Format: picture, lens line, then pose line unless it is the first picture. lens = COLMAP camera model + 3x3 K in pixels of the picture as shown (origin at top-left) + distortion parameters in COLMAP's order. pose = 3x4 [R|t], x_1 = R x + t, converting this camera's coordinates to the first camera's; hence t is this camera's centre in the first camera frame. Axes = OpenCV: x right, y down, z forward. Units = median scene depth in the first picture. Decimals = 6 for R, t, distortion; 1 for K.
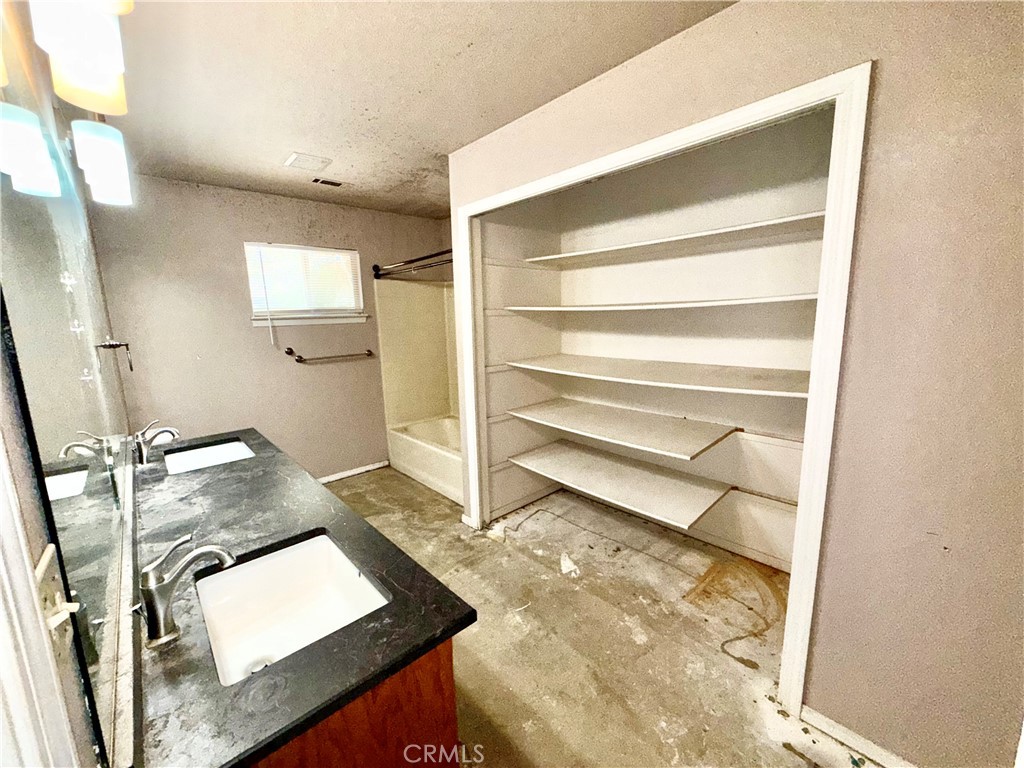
lens RADIAL K [[408.9, 0, 508.2], [0, 408.9, 383.9], [0, 0, 1]] dist [-0.003057, 0.000725]
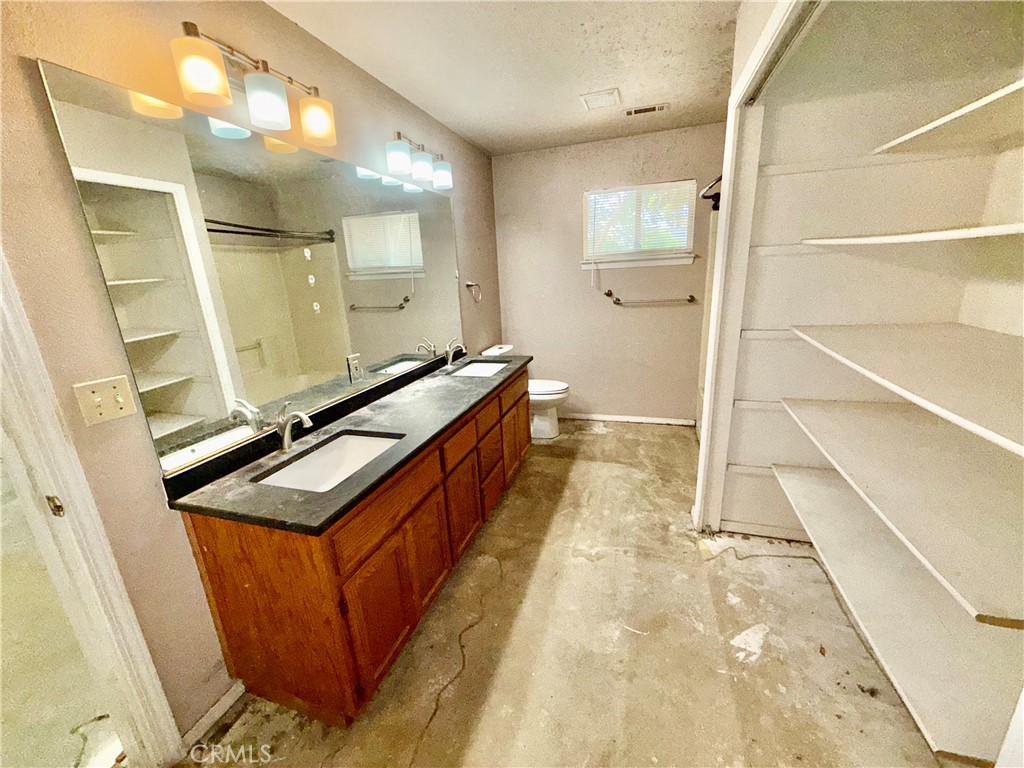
lens RADIAL K [[408.9, 0, 511.6], [0, 408.9, 383.6], [0, 0, 1]] dist [-0.003057, 0.000725]
pose [[0.497359, 0.233380, -0.835564, 0.350823], [-0.106081, 0.972270, 0.208419, -0.054760], [0.861035, -0.015022, 0.508325, 0.279399]]
